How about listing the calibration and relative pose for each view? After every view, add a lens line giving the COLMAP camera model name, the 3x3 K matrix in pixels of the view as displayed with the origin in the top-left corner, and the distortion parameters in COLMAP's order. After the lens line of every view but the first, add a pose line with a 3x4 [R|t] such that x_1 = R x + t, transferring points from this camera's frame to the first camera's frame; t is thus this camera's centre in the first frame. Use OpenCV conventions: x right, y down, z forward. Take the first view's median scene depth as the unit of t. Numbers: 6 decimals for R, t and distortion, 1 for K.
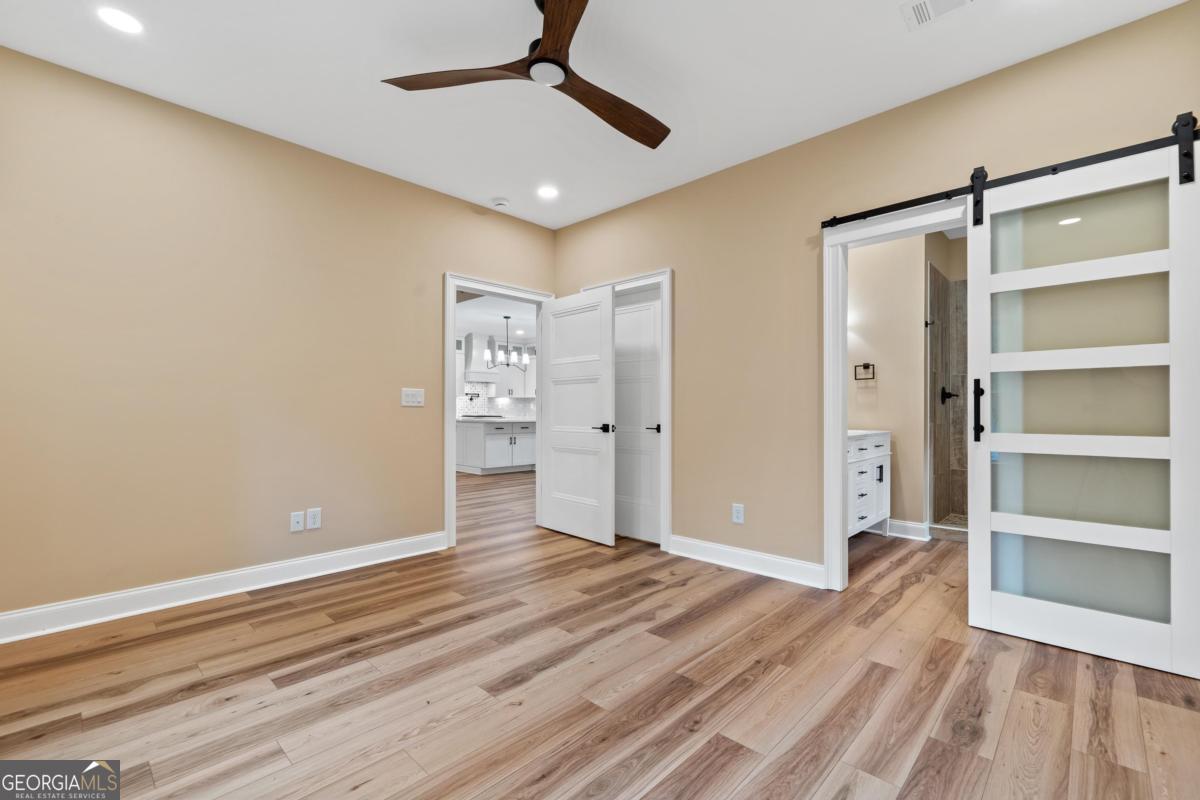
lens RADIAL K [[525.5, 0, 596.8], [0, 525.5, 412.1], [0, 0, 1]] dist [-0.000977, -0.000291]
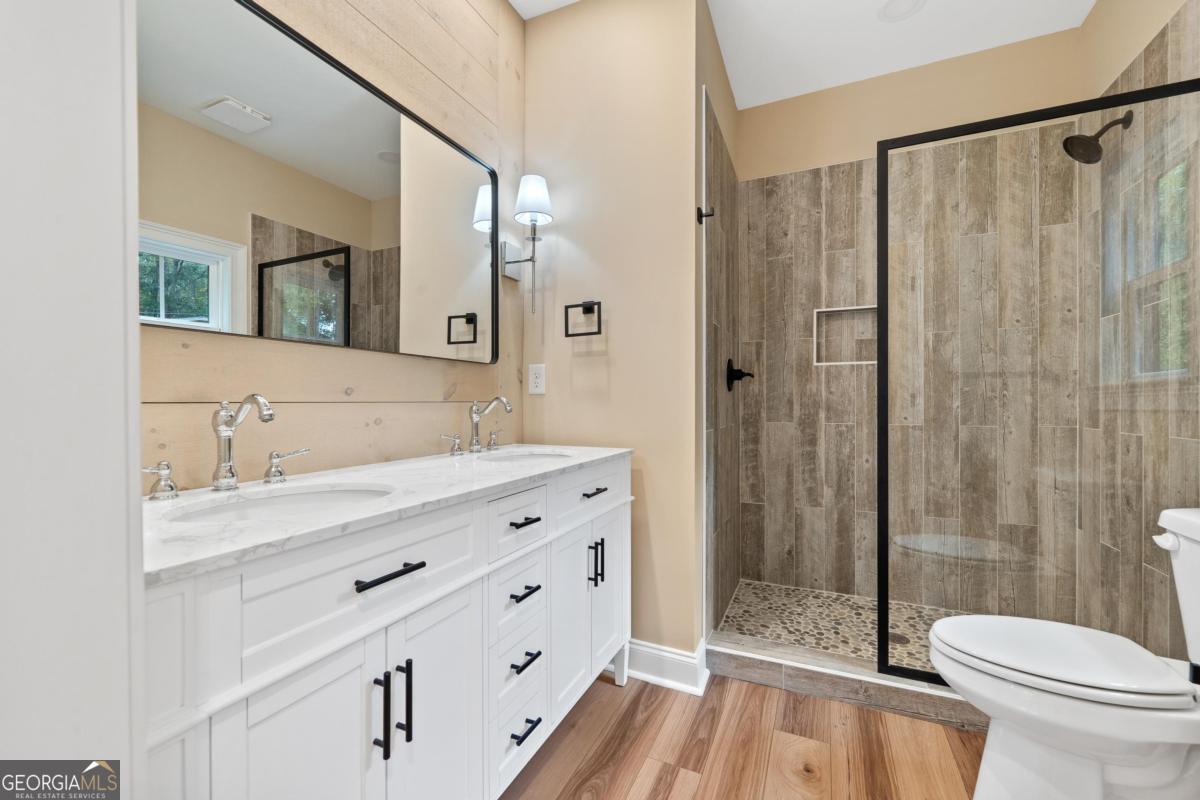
lens RADIAL K [[530.1, 0, 600.0], [0, 530.1, 400.0], [0, 0, 1]] dist [0.001148, 0.000082]
pose [[0.938730, -0.000369, 0.344654, 0.363531], [0.001735, 0.999992, -0.003656, -0.004072], [-0.344650, 0.004031, 0.938723, 0.560801]]
